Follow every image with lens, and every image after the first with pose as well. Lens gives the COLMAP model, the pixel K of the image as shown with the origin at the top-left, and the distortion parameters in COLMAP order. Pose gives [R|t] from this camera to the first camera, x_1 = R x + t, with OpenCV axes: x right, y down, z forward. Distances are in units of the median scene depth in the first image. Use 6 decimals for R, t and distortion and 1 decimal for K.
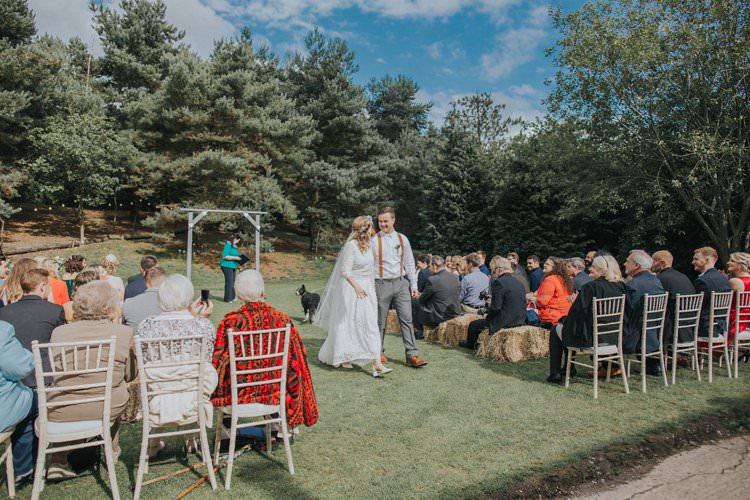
lens RADIAL K [[521.2, 0, 374.1], [0, 521.2, 249.1], [0, 0, 1]] dist [-0.048436, 0.040416]
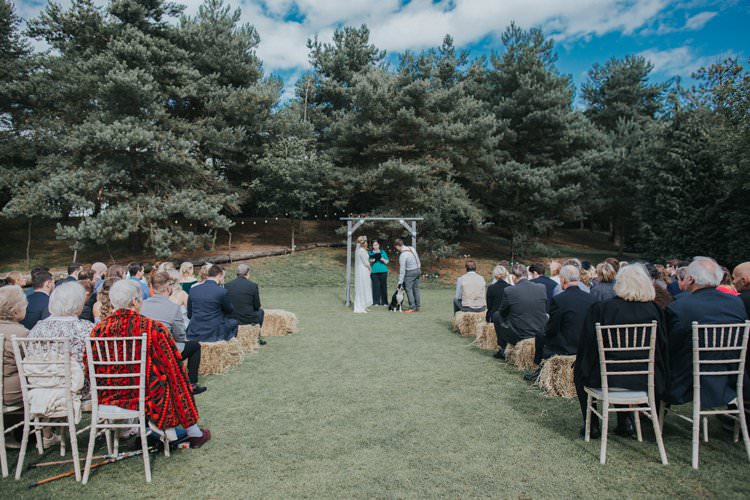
lens RADIAL K [[521.2, 0, 377.3], [0, 521.2, 245.6], [0, 0, 1]] dist [-0.048436, 0.040416]
pose [[0.885670, -0.014075, -0.464103, 0.134111], [0.007153, 0.999835, -0.016671, -0.001790], [0.464261, 0.011446, 0.885624, 0.056541]]
